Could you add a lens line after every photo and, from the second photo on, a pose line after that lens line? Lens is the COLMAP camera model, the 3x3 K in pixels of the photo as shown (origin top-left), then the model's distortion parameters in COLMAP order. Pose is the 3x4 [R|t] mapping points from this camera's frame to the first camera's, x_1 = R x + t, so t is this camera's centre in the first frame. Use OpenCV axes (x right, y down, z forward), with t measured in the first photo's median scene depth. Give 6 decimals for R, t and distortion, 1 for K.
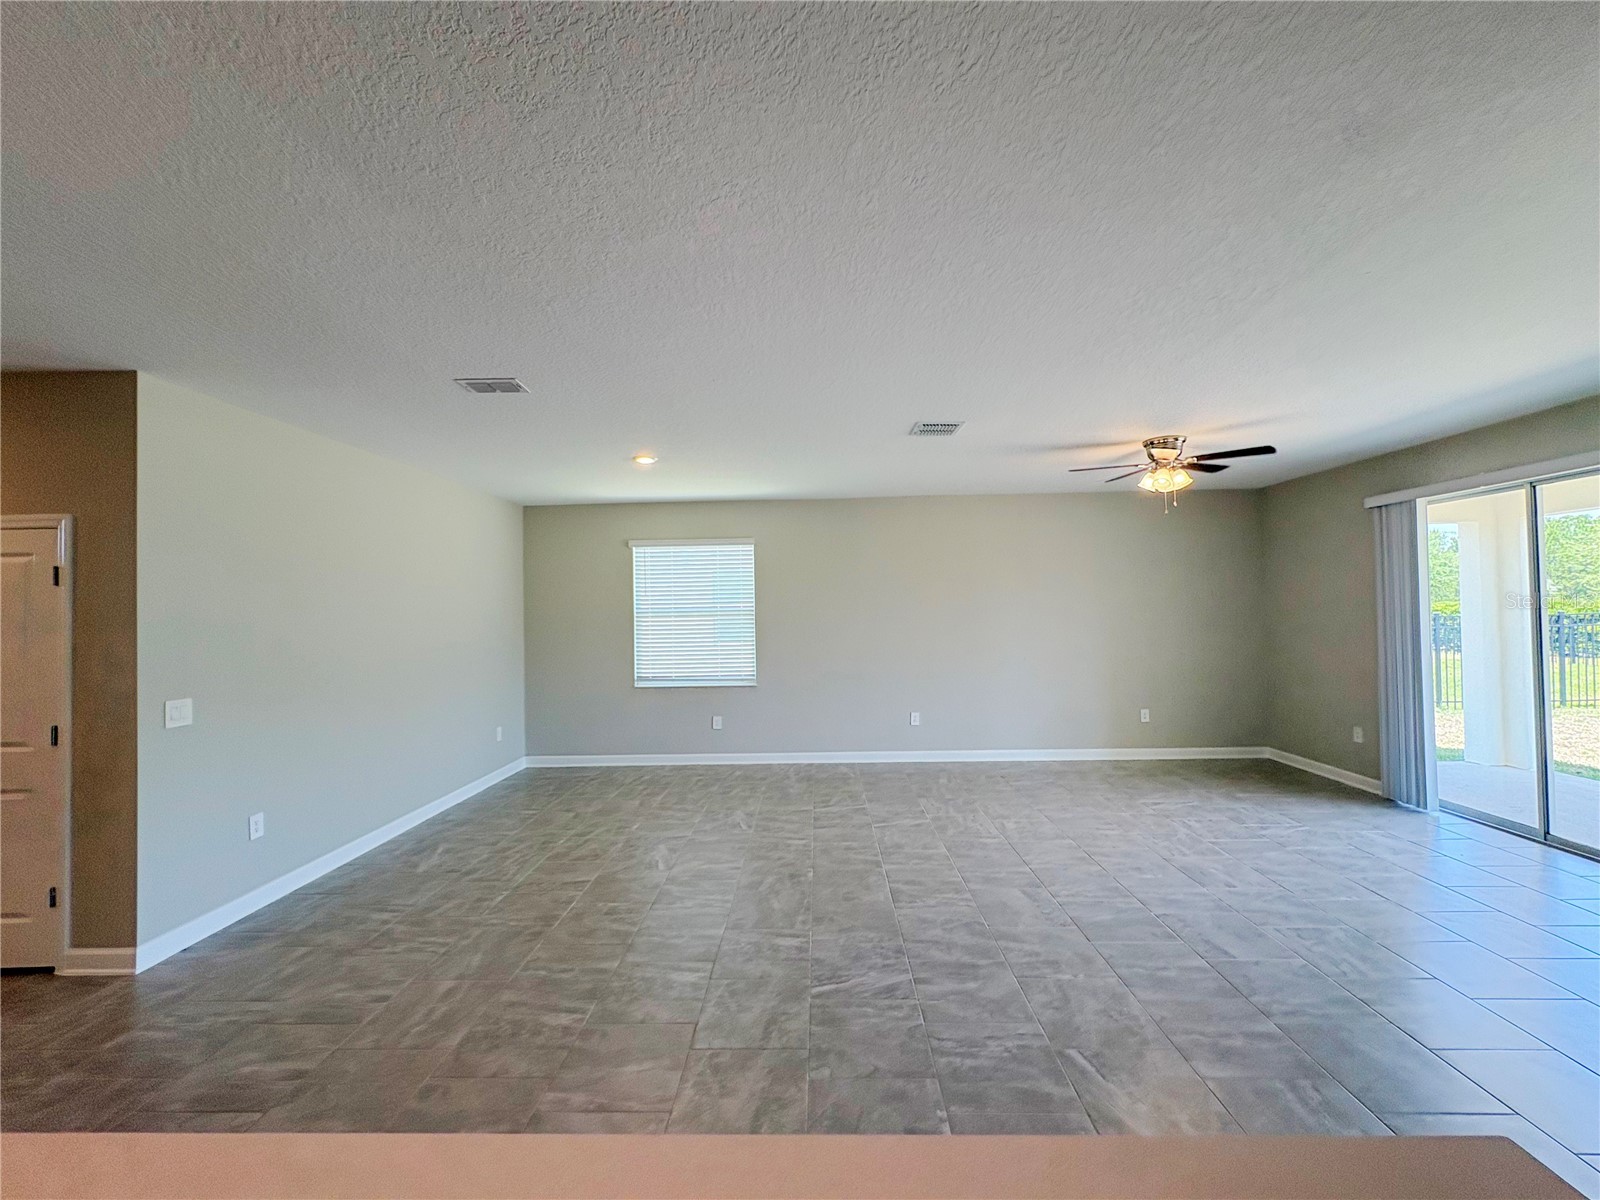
lens RADIAL K [[638.0, 0, 801.1], [0, 638.0, 599.4], [0, 0, 1]] dist [-0.000968, 0.000336]
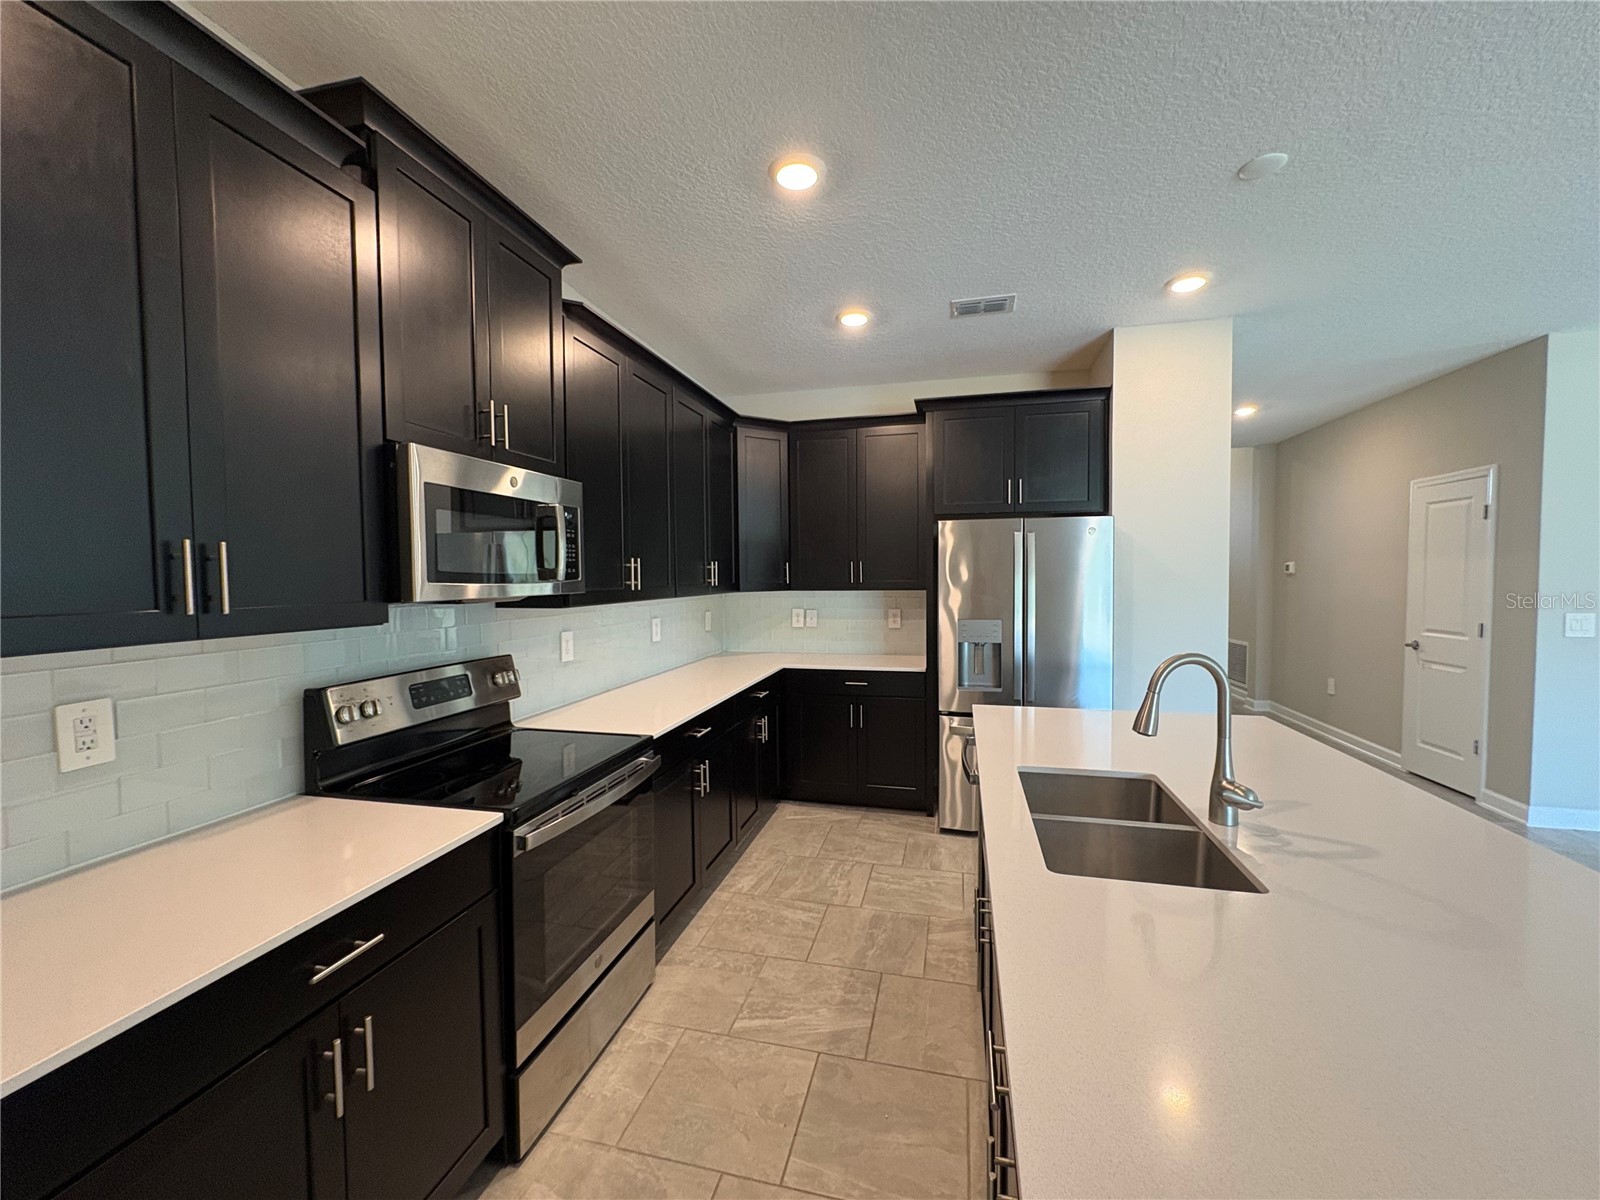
lens RADIAL K [[635.3, 0, 800.8], [0, 635.3, 603.5], [0, 0, 1]] dist [0.000795, 0.000117]
pose [[-0.213109, 0.065875, -0.974805, 0.346152], [0.029884, 0.997697, 0.060889, 0.023502], [0.976571, -0.016155, -0.214587, -0.093263]]
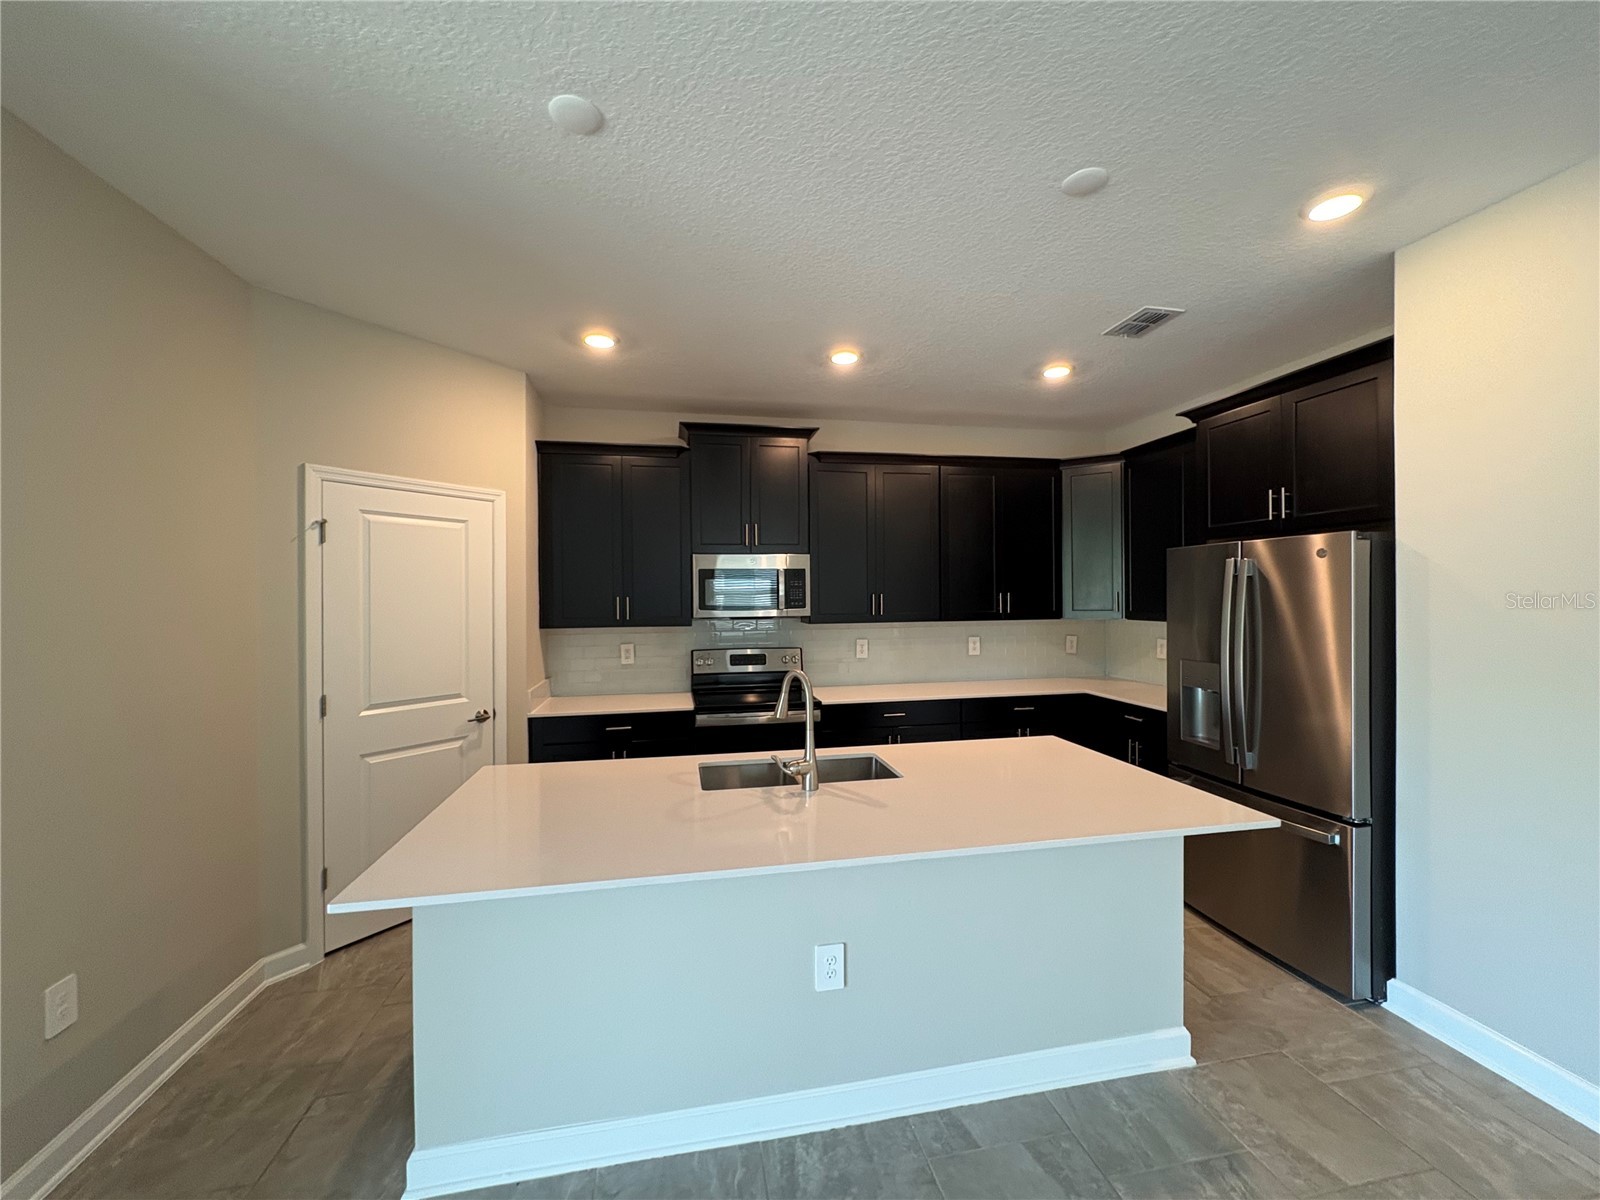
lens RADIAL K [[638.0, 0, 801.1], [0, 638.0, 599.4], [0, 0, 1]] dist [-0.000968, 0.000336]
pose [[-0.974854, 0.029572, -0.220874, 0.055553], [0.031990, 0.999461, -0.007375, 0.023772], [0.220537, -0.014256, -0.975274, 0.611048]]
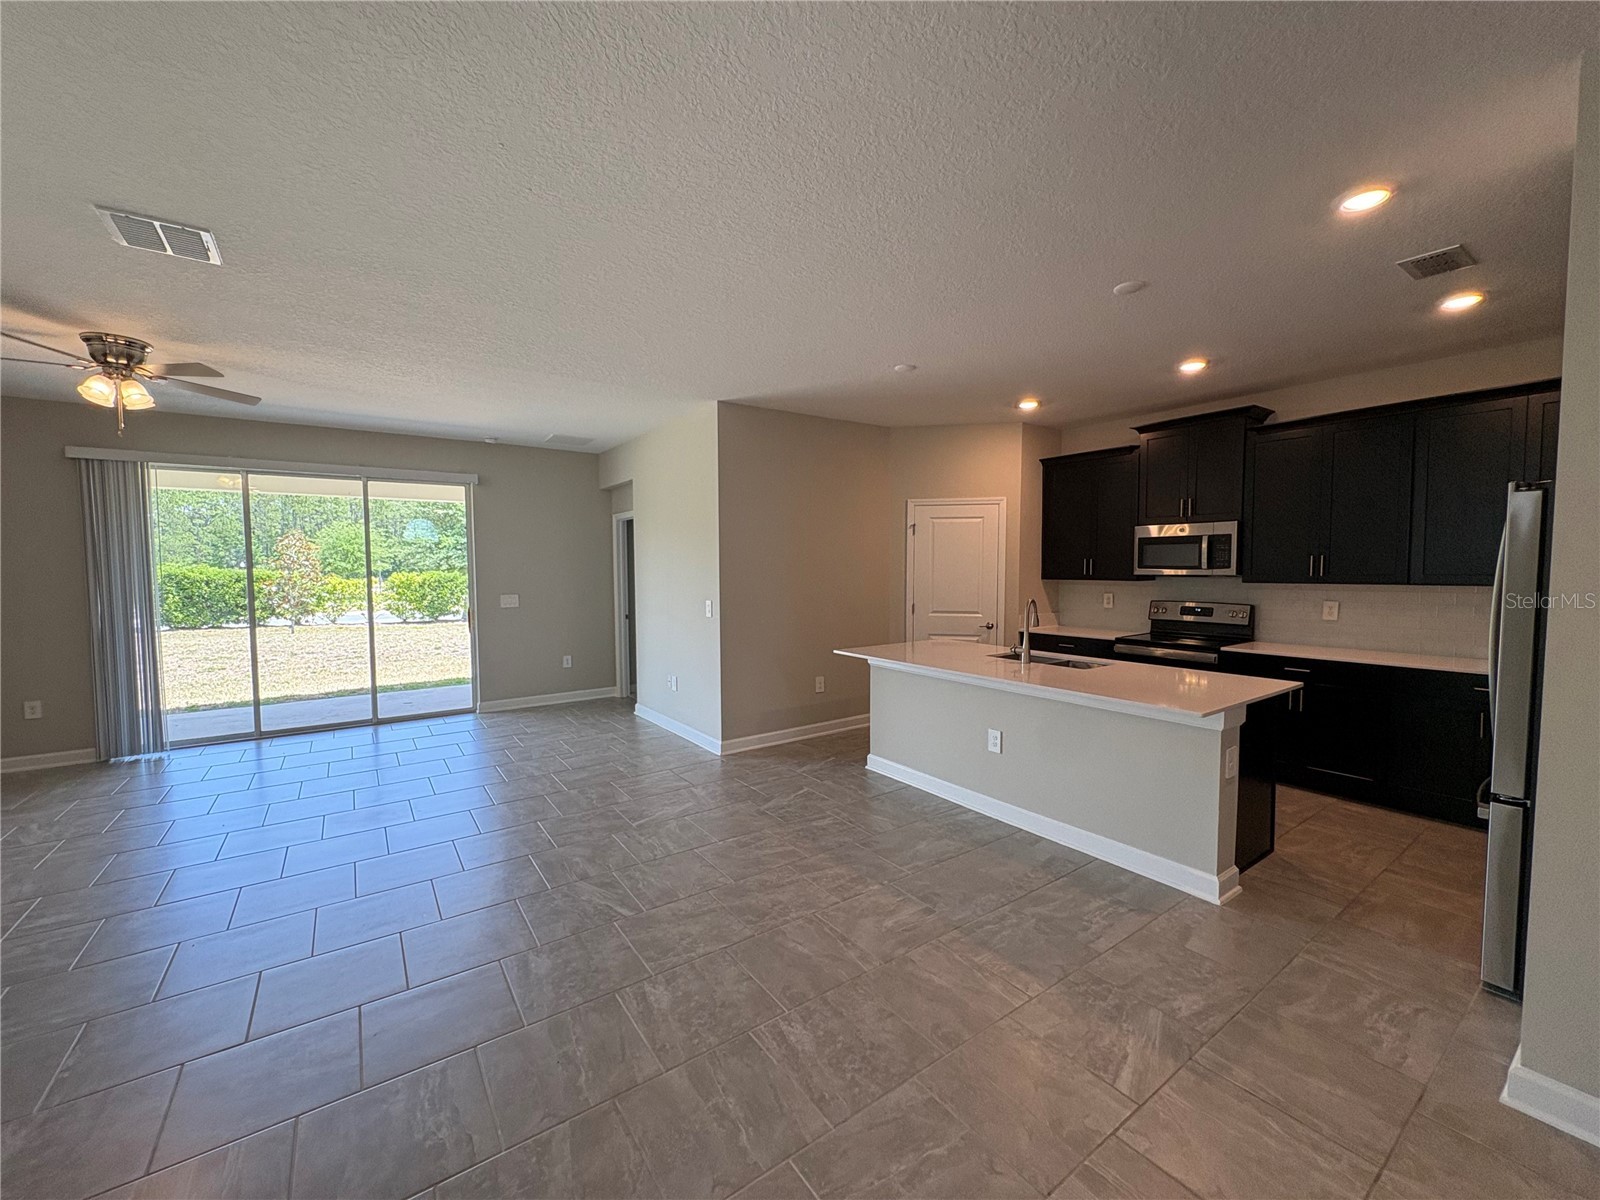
lens RADIAL K [[638.0, 0, 801.1], [0, 638.0, 599.4], [0, 0, 1]] dist [-0.000968, 0.000336]
pose [[-0.600575, -0.019659, 0.799326, -0.663401], [0.002809, 0.999640, 0.026696, 0.054776], [-0.799563, 0.018279, -0.600304, 0.962492]]
